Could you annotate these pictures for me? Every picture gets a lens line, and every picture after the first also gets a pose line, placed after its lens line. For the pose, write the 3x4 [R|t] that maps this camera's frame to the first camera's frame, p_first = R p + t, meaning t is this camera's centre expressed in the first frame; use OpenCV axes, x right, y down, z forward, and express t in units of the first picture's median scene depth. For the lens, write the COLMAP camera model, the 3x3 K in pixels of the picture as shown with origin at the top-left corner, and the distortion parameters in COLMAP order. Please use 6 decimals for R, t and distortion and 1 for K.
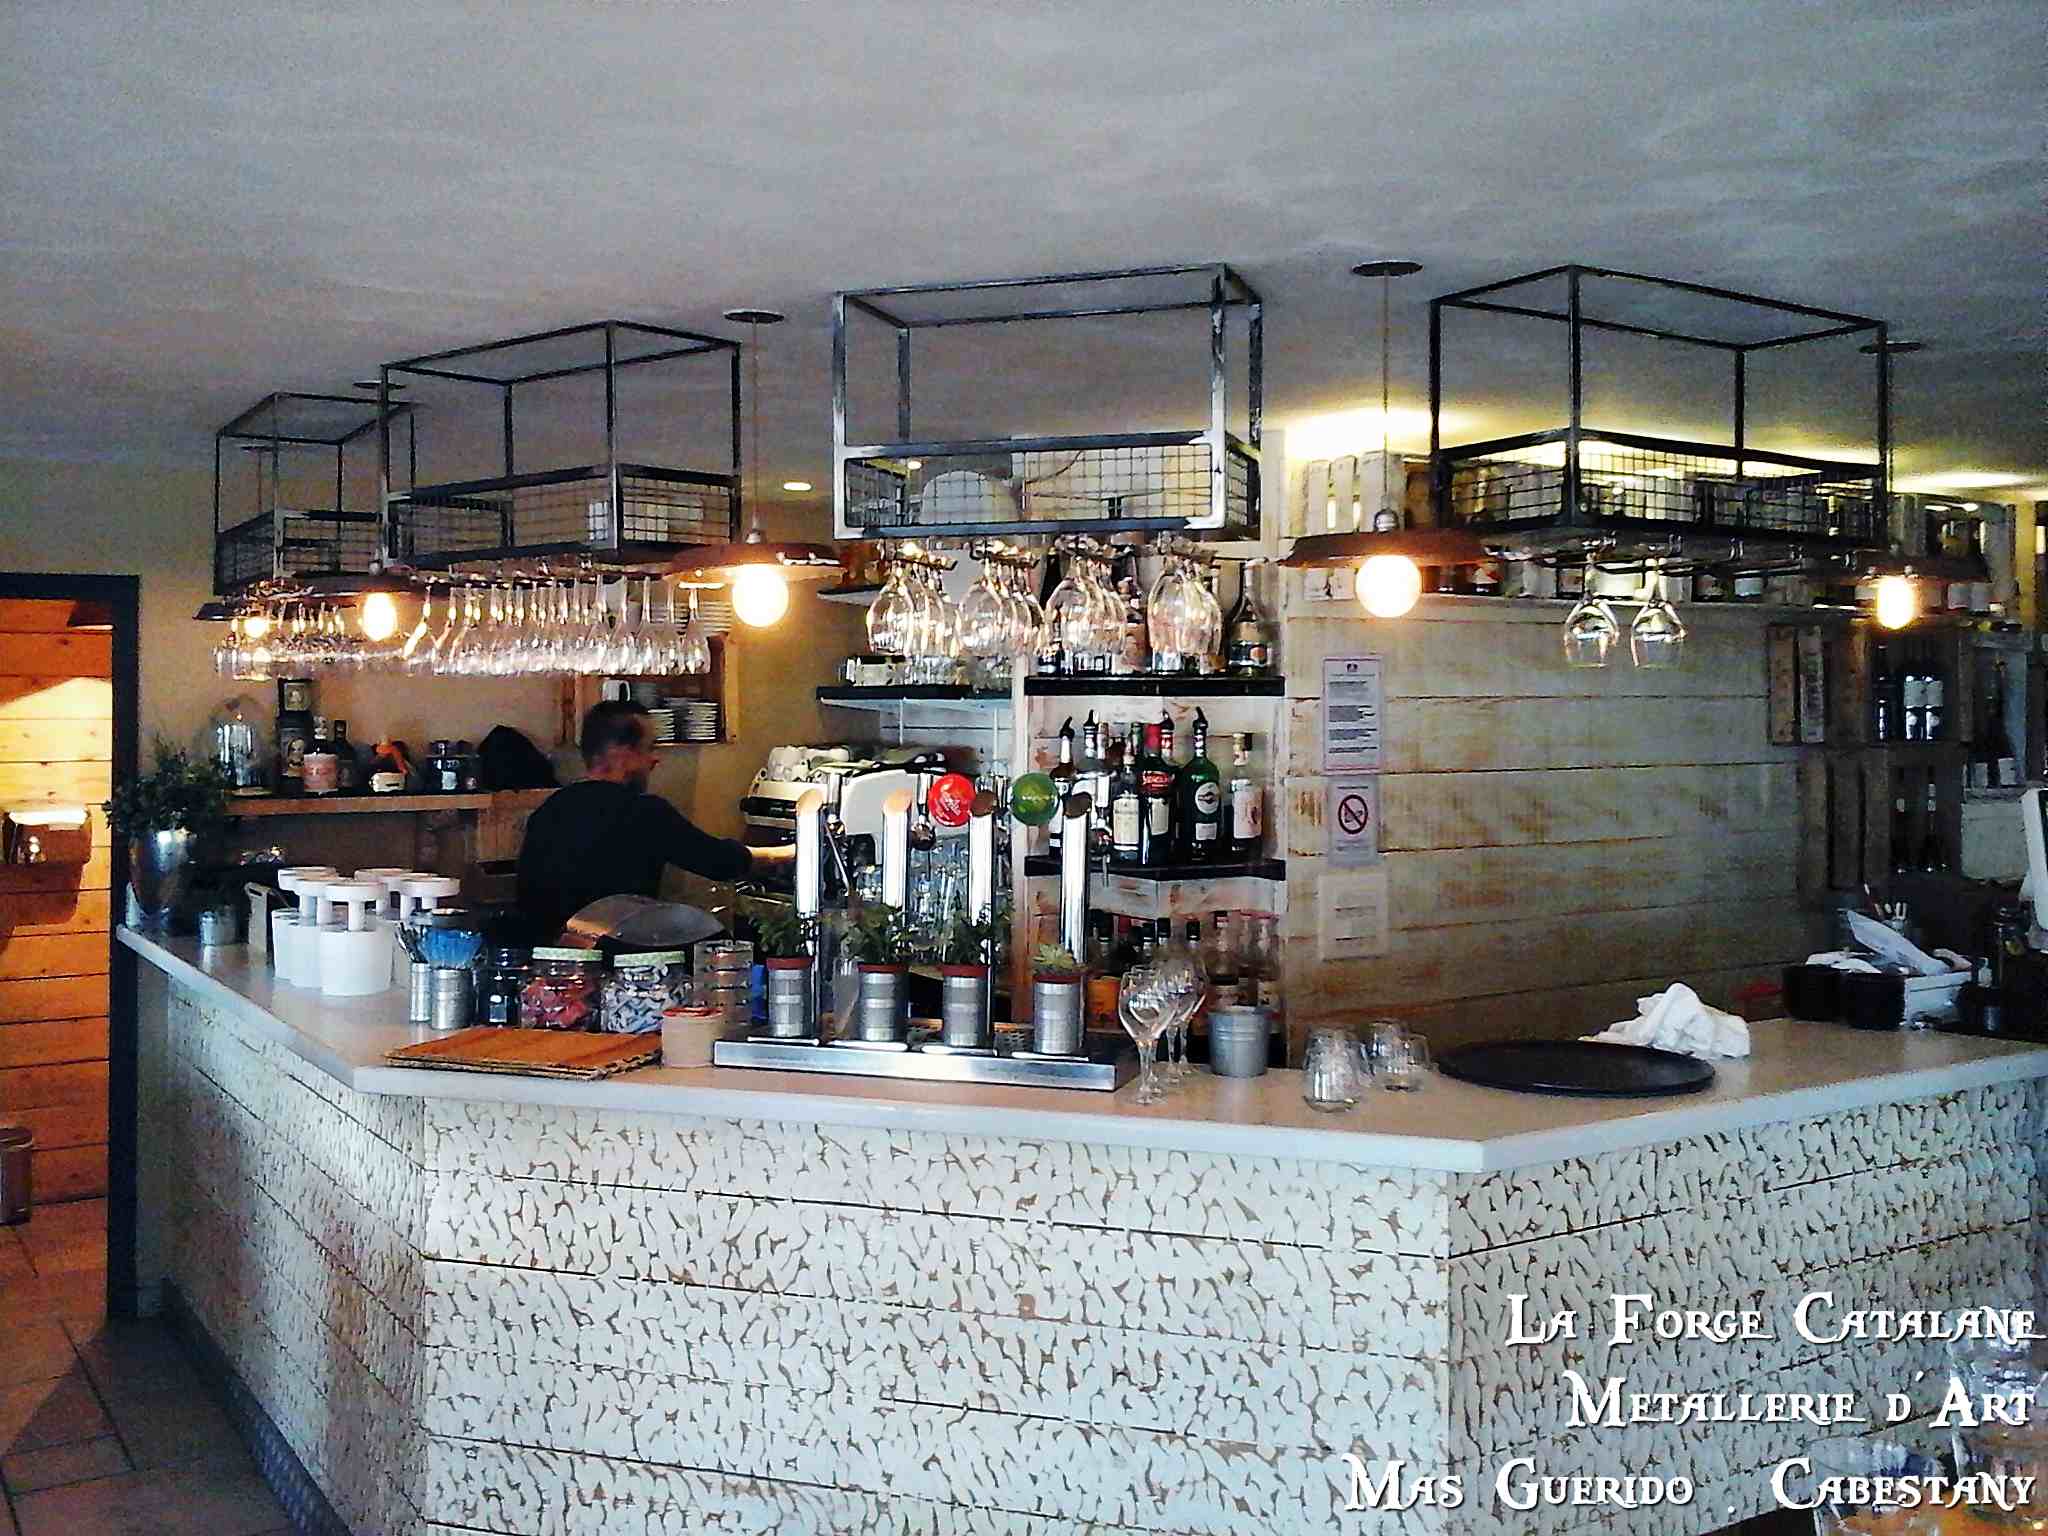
lens RADIAL K [[2066.2, 0, 1030.6], [0, 2066.2, 697.7], [0, 0, 1]] dist [0.066530, -0.188763]
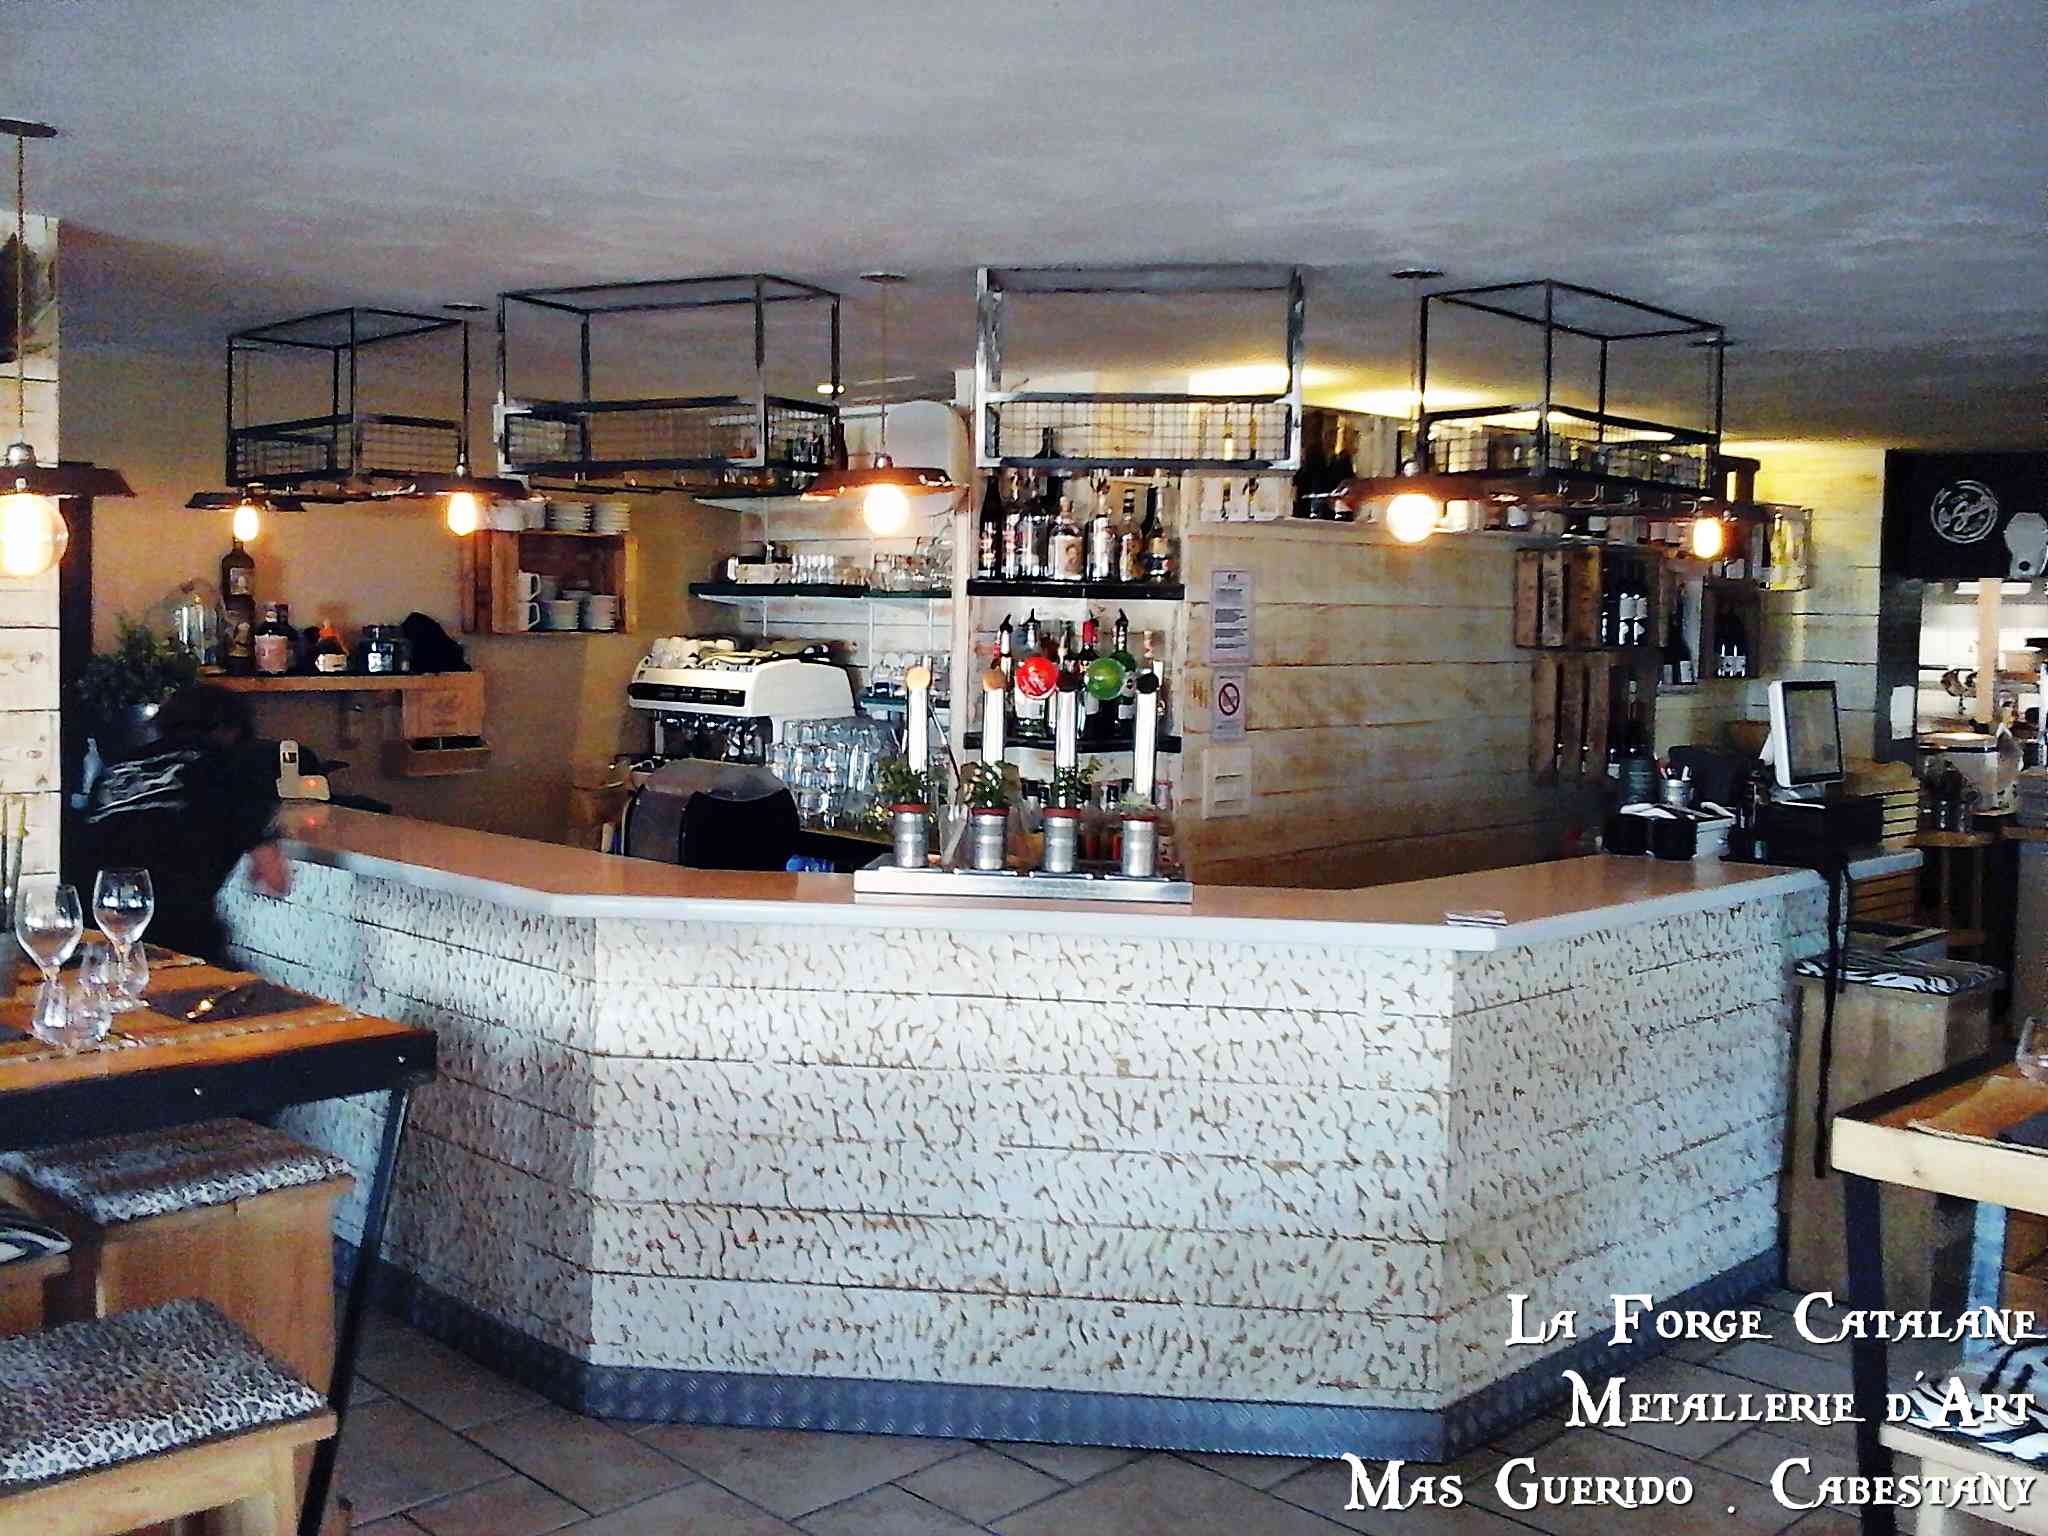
lens RADIAL K [[2076.2, 0, 1014.1], [0, 2076.2, 713.8], [0, 0, 1]] dist [0.126163, -0.417997]
pose [[0.974428, 0.007820, 0.224563, -0.342360], [-0.019861, 0.998480, 0.051411, 0.006727], [-0.223820, -0.054556, 0.973102, -0.225367]]
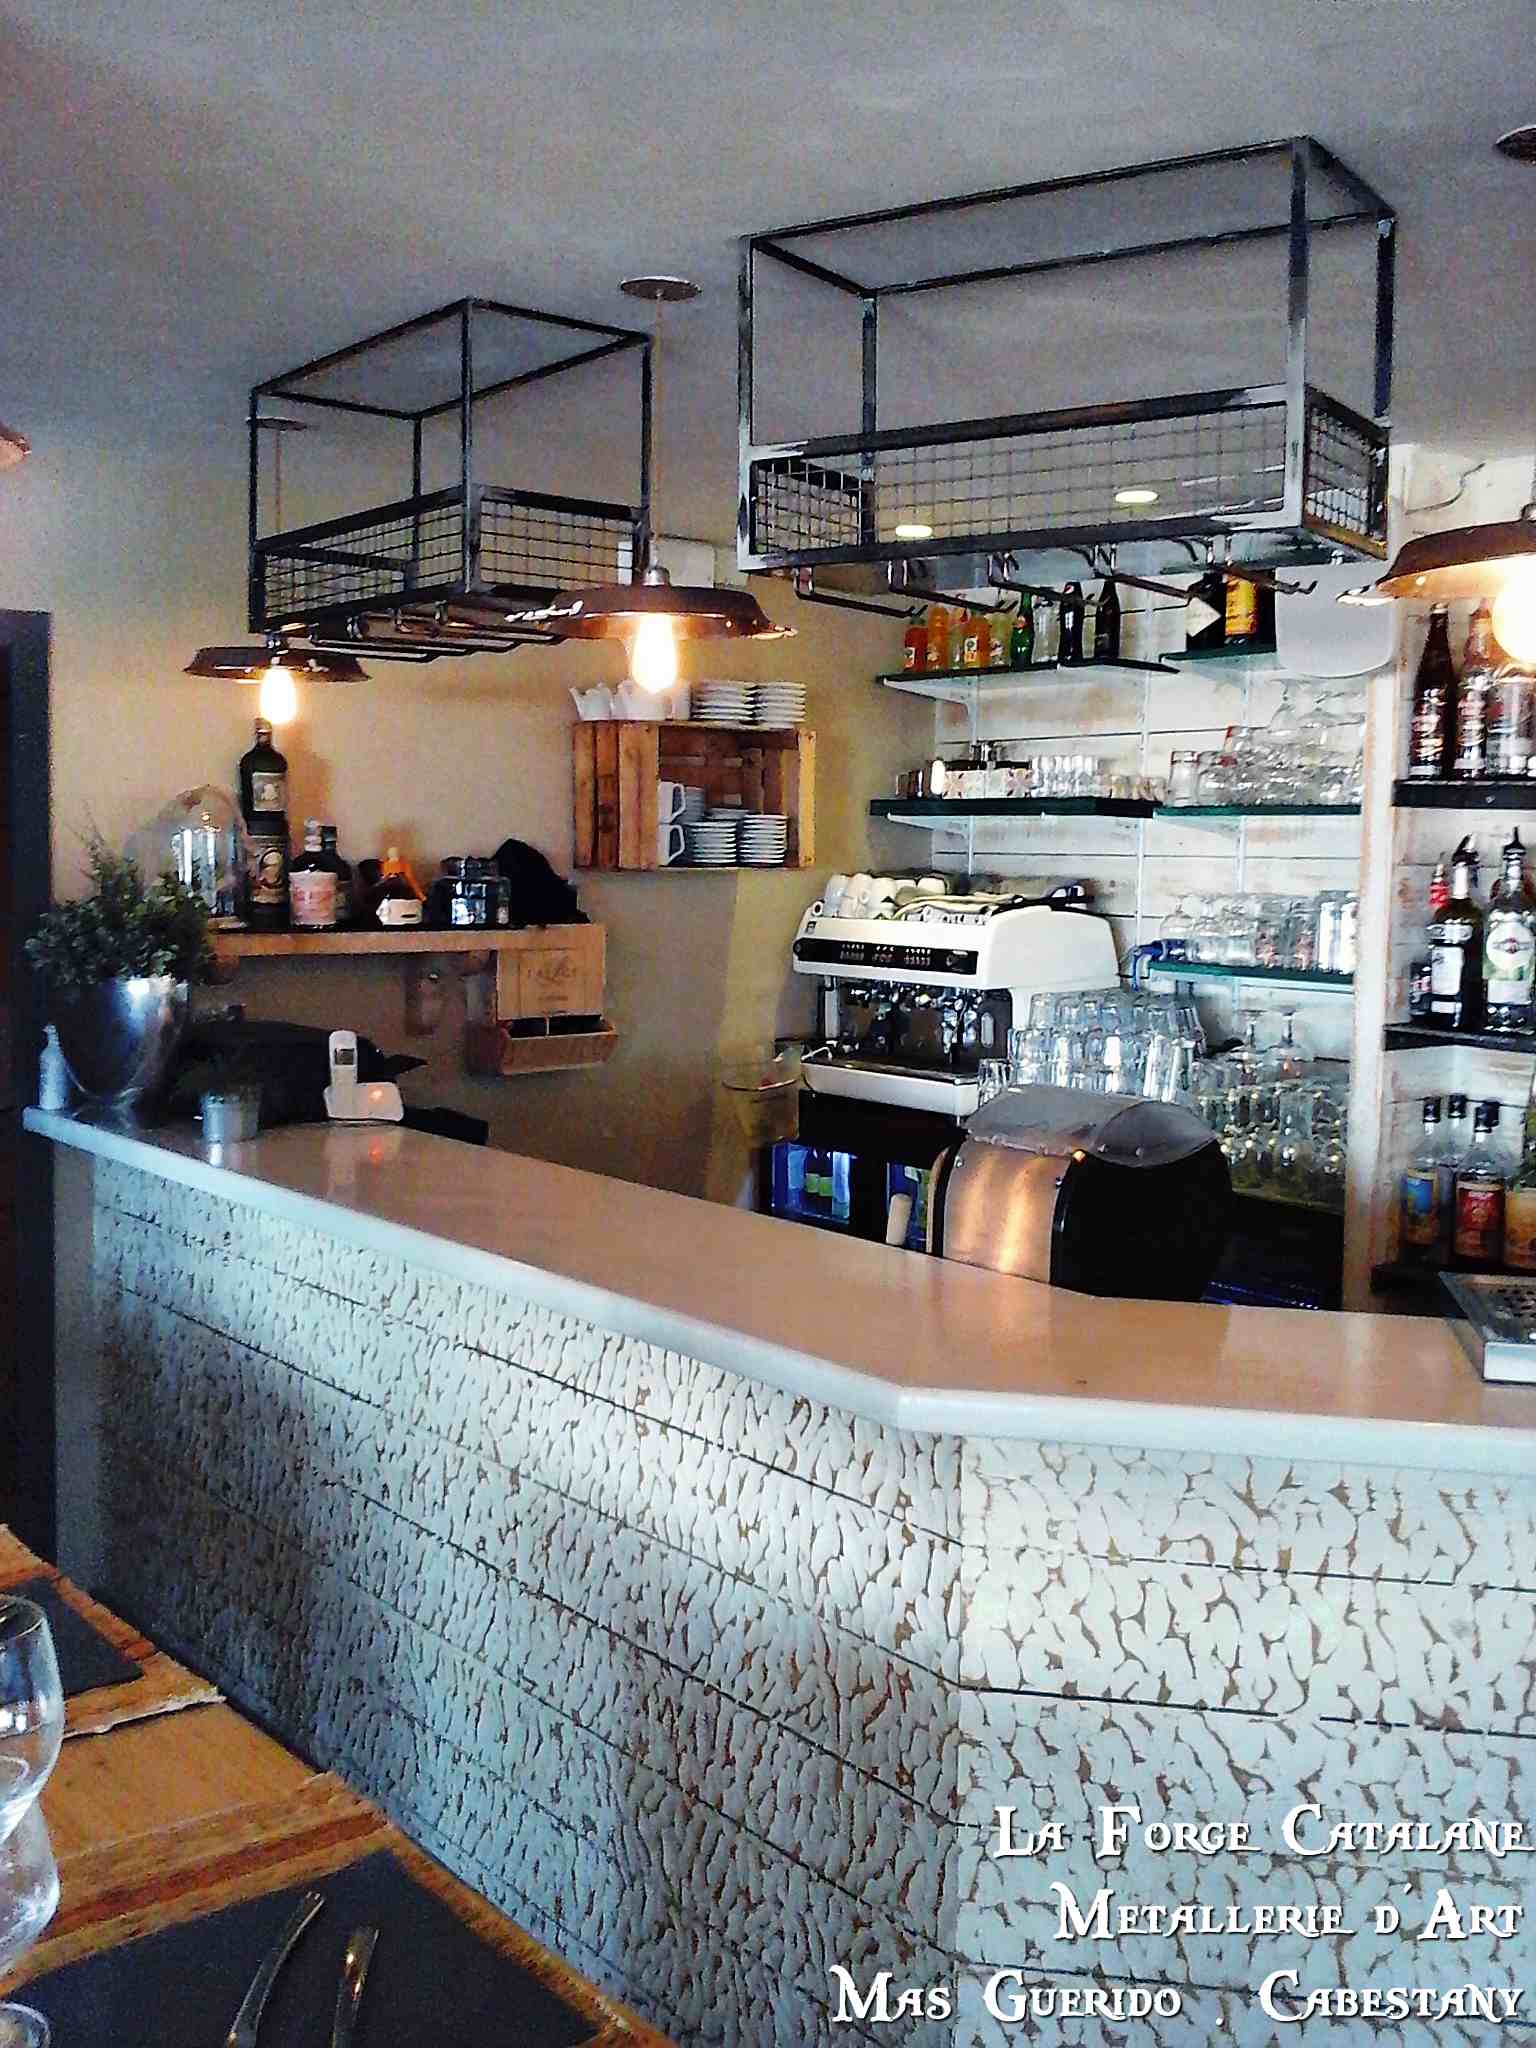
lens RADIAL K [[1991.3, 0, 840.7], [0, 1991.3, 1003.4], [0, 0, 1]] dist [0.082063, -0.205826]
pose [[0.987169, 0.006122, 0.159564, -0.440654], [-0.018966, 0.996687, 0.079095, 0.022935], [-0.158551, -0.081106, 0.984014, 0.457603]]
